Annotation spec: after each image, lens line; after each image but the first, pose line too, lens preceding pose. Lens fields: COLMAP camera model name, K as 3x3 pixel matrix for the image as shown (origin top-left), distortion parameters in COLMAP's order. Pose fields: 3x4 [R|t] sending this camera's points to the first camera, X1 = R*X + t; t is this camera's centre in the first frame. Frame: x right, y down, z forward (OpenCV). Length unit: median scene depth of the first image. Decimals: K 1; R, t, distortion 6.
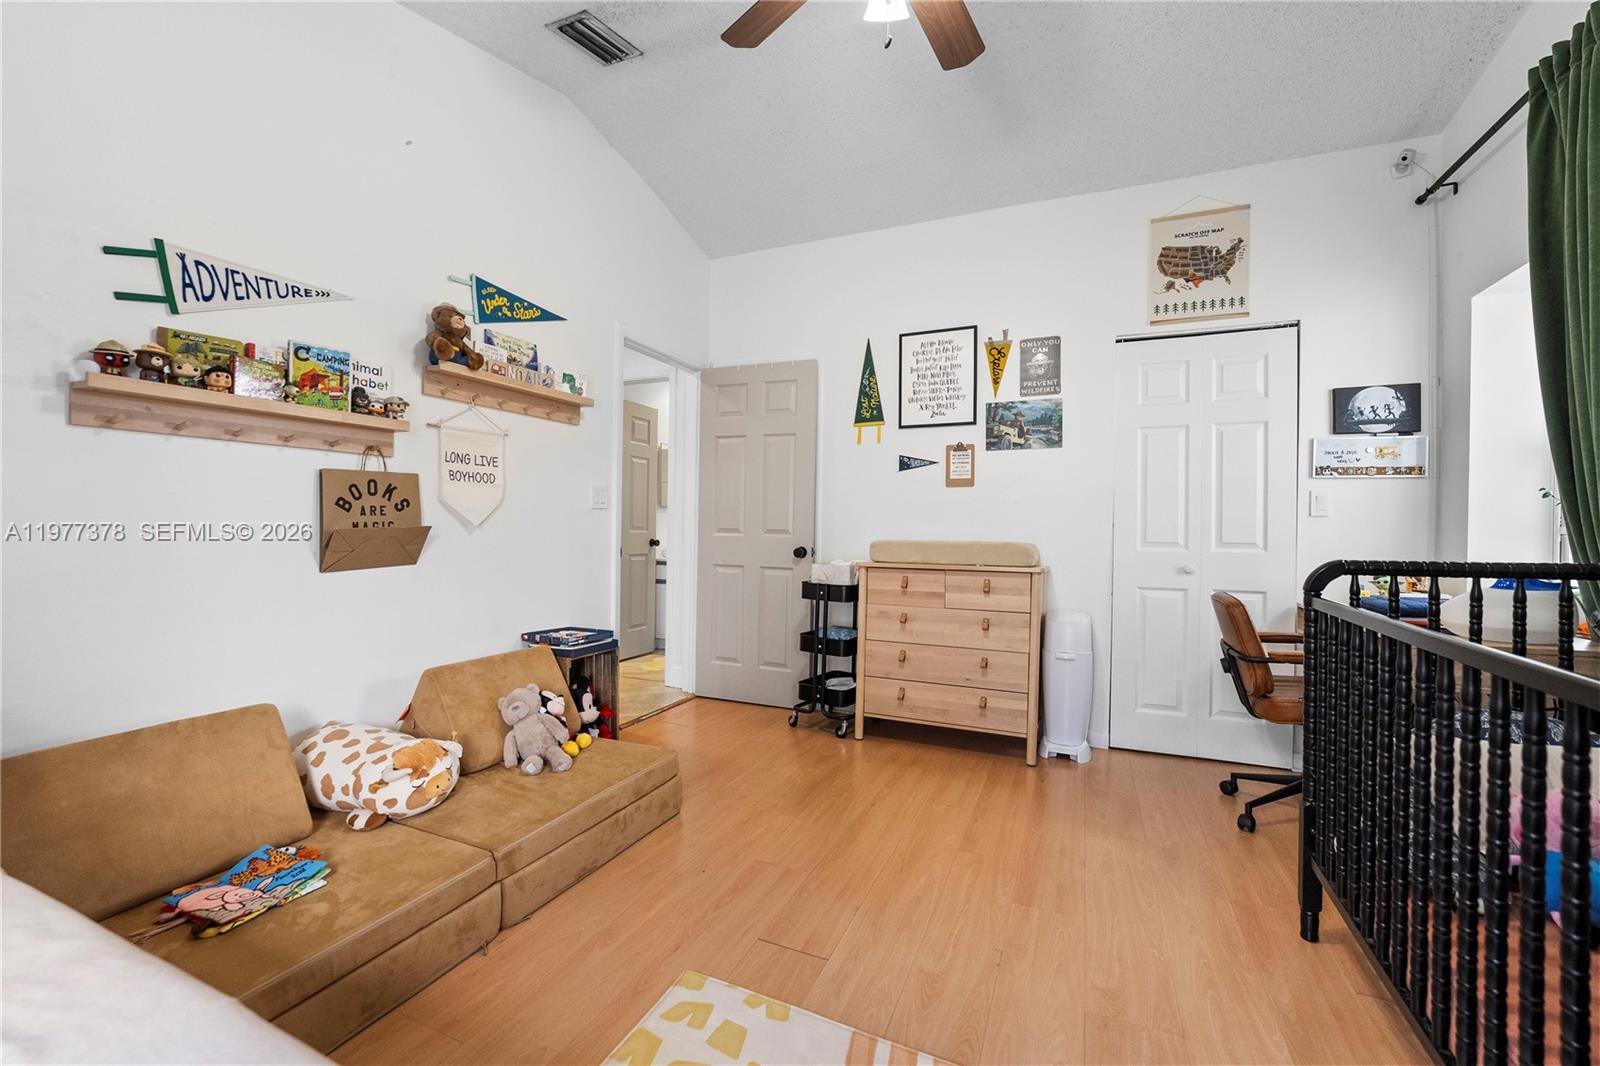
lens RADIAL K [[653.7, 0, 797.1], [0, 653.7, 532.7], [0, 0, 1]] dist [-0.019487, 0.000218]
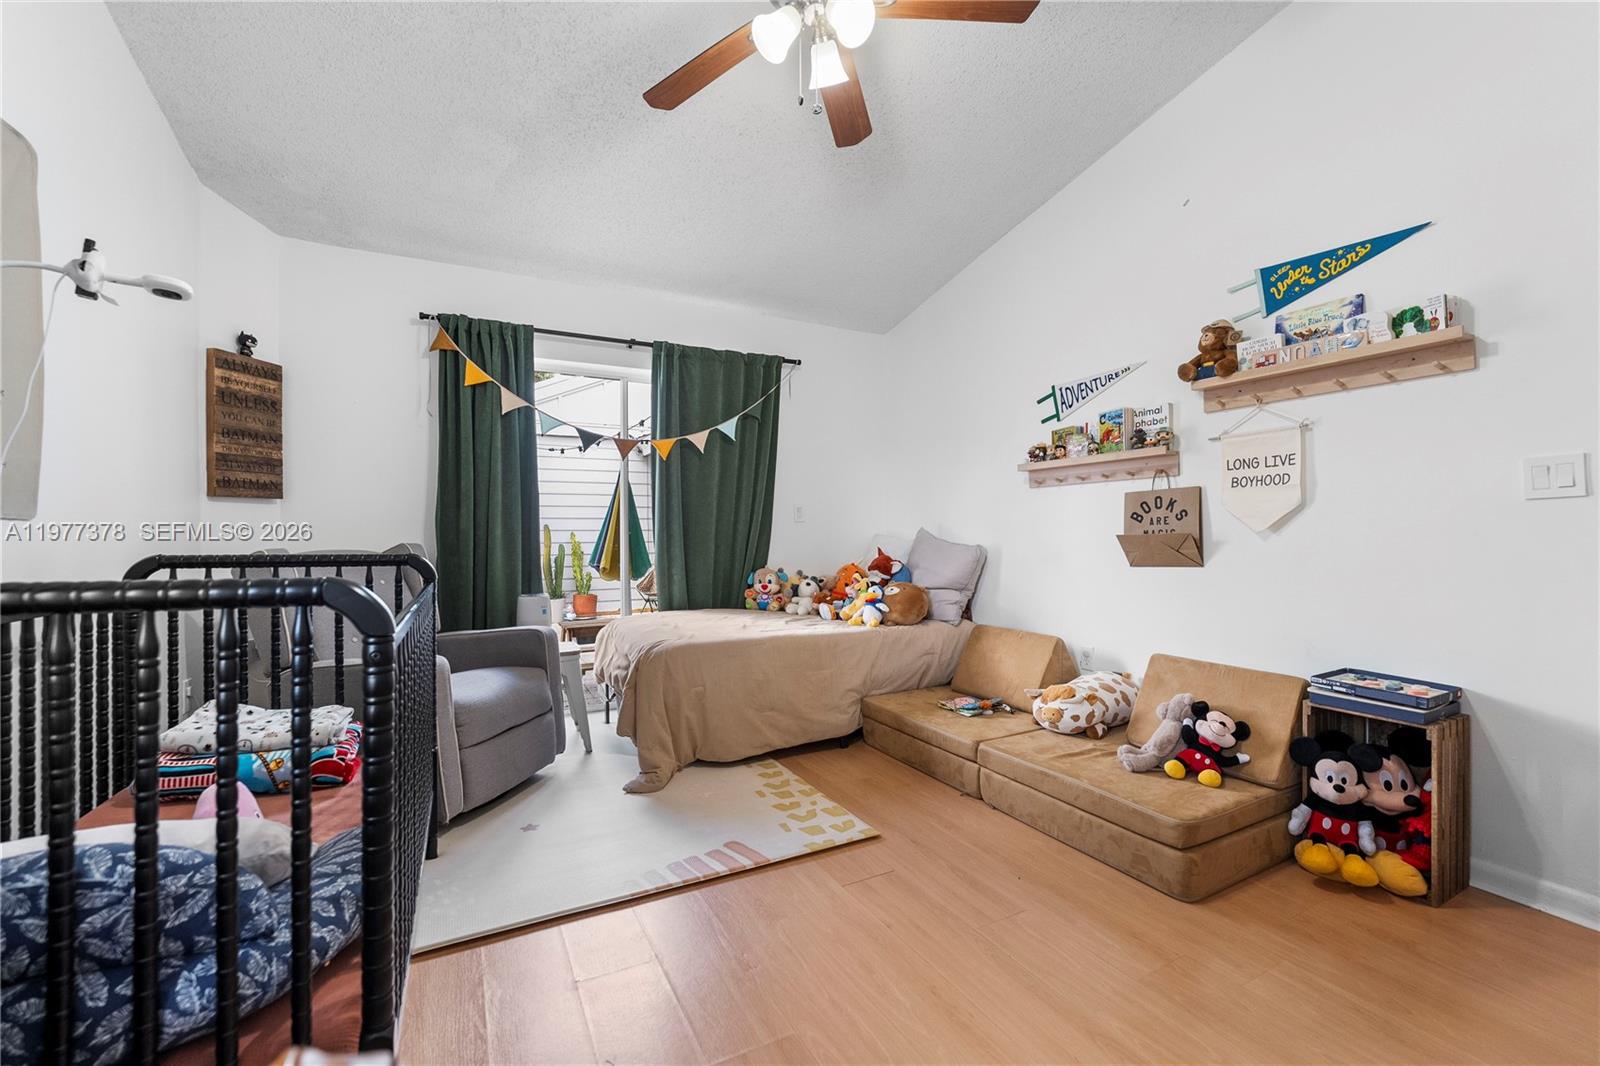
lens RADIAL K [[653.7, 0, 797.1], [0, 653.7, 532.7], [0, 0, 1]] dist [-0.019487, 0.000218]
pose [[-0.627031, -0.009873, -0.778932, 0.777026], [-0.009397, 0.999943, -0.005110, 0.002229], [0.778938, 0.004116, -0.627088, 1.247425]]
